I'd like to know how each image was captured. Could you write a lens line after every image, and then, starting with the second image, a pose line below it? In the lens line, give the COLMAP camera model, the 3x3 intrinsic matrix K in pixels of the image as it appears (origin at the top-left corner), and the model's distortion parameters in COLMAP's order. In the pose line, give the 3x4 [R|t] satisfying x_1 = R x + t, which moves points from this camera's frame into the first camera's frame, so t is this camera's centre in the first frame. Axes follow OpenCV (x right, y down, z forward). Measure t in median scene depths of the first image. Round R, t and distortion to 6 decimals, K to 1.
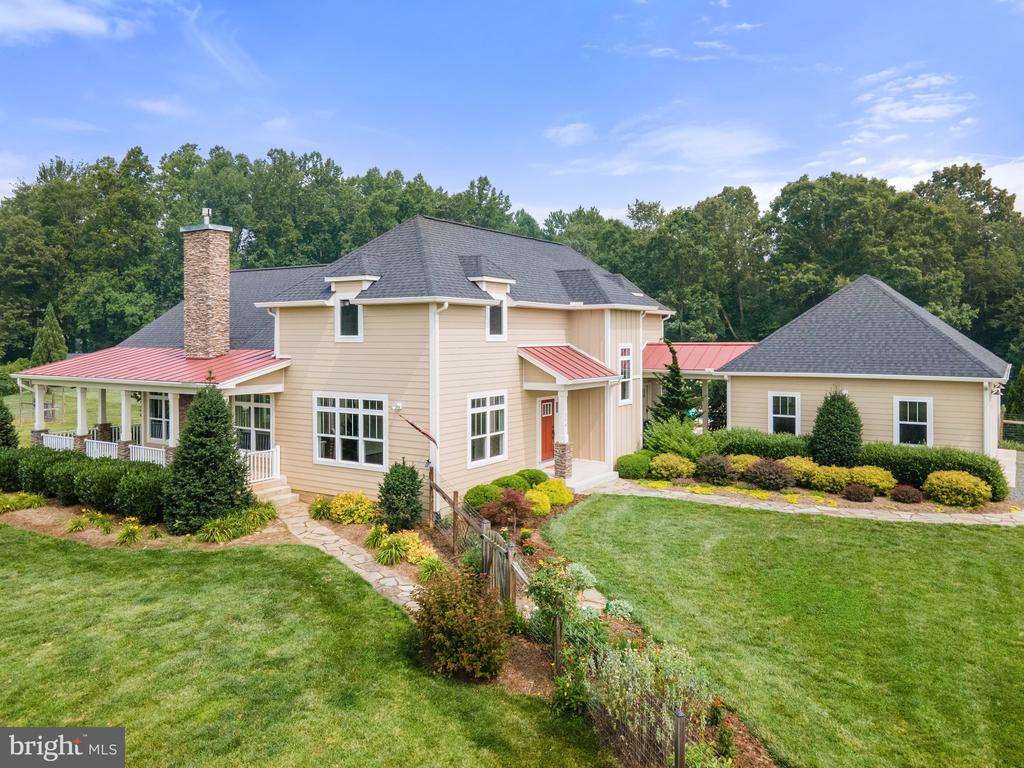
lens RADIAL K [[745.8, 0, 521.8], [0, 745.8, 394.8], [0, 0, 1]] dist [0.020724, 0.027361]
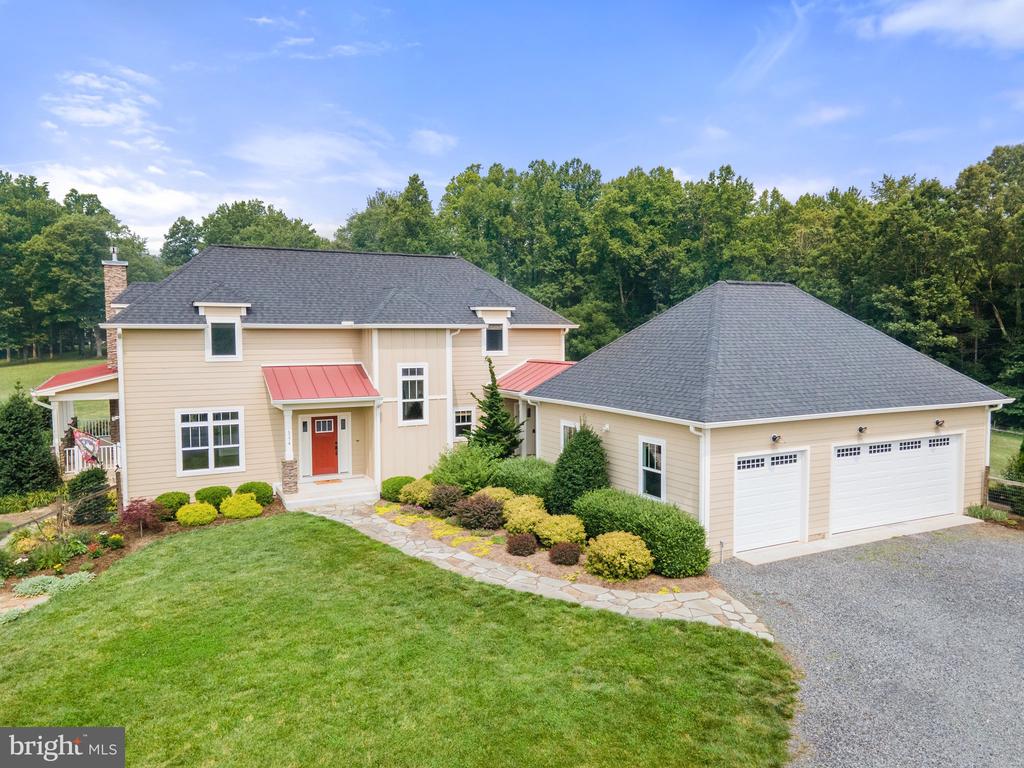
lens RADIAL K [[745.8, 0, 530.5], [0, 745.8, 421.3], [0, 0, 1]] dist [0.020724, 0.027361]
pose [[0.876917, 0.057339, -0.477209, 0.758918], [-0.037591, 0.997999, 0.050837, -0.049153], [0.479169, -0.026641, 0.877318, 0.224959]]
